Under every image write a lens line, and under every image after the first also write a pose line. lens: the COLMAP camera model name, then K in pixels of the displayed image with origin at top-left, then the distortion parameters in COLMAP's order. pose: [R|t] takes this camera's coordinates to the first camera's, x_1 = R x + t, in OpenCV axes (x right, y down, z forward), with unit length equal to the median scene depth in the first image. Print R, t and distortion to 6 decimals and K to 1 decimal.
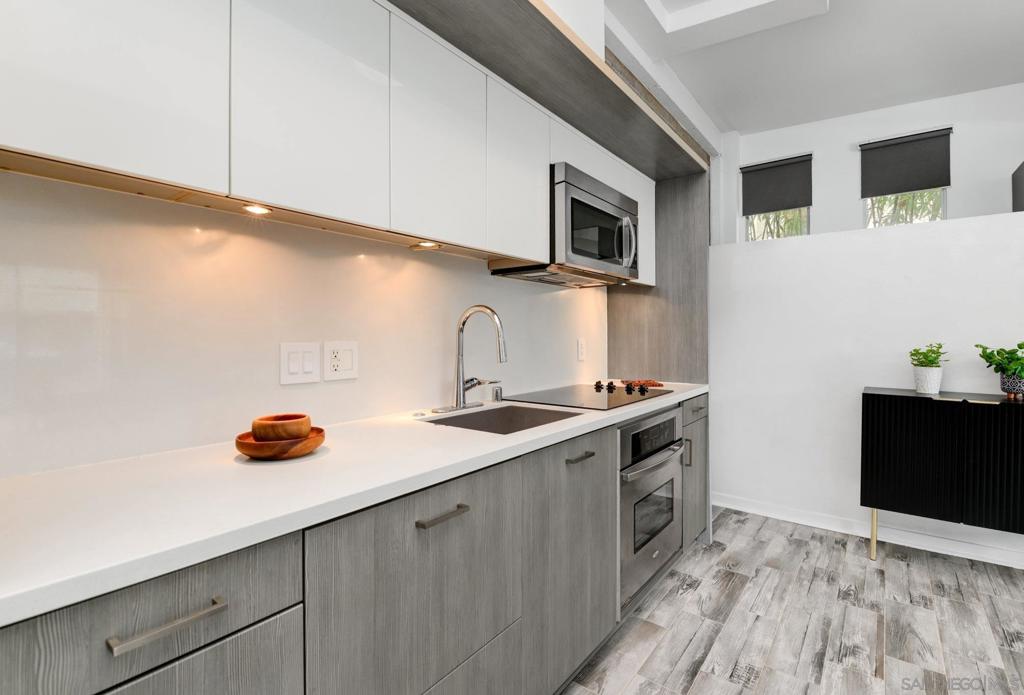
lens RADIAL K [[481.3, 0, 511.5], [0, 481.3, 334.7], [0, 0, 1]] dist [-0.000516, -0.007028]
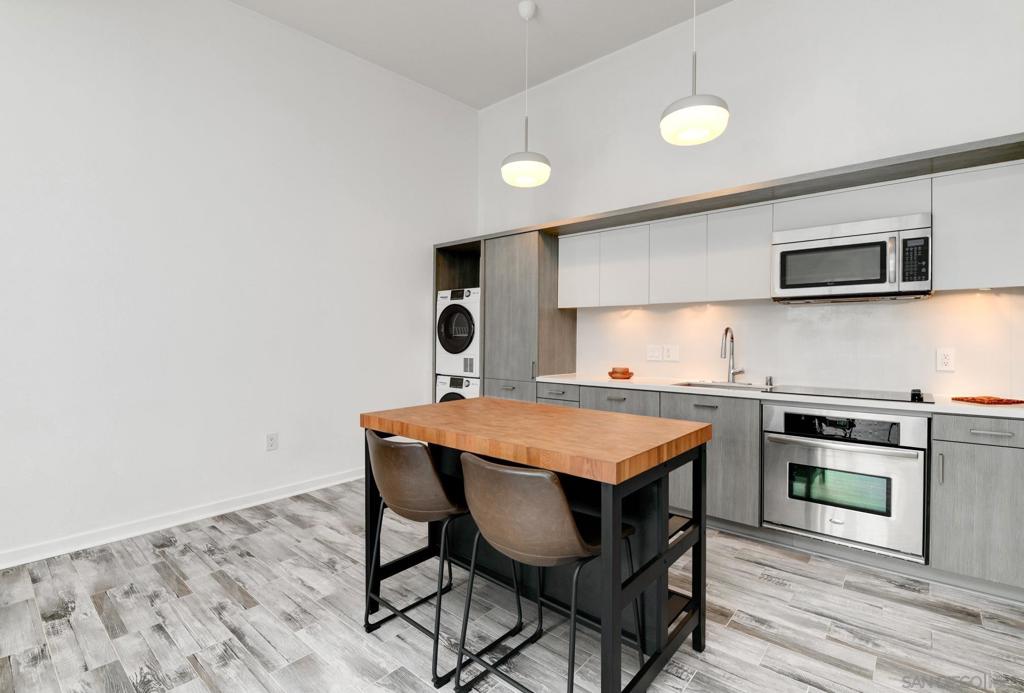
lens RADIAL K [[478.7, 0, 496.7], [0, 478.7, 341.9], [0, 0, 1]] dist [-0.007530, -0.000797]
pose [[-0.069560, 0.002226, -0.997575, 1.450297], [-0.007750, 0.999966, 0.002772, -0.002159], [0.997548, 0.007924, -0.069541, 0.193424]]
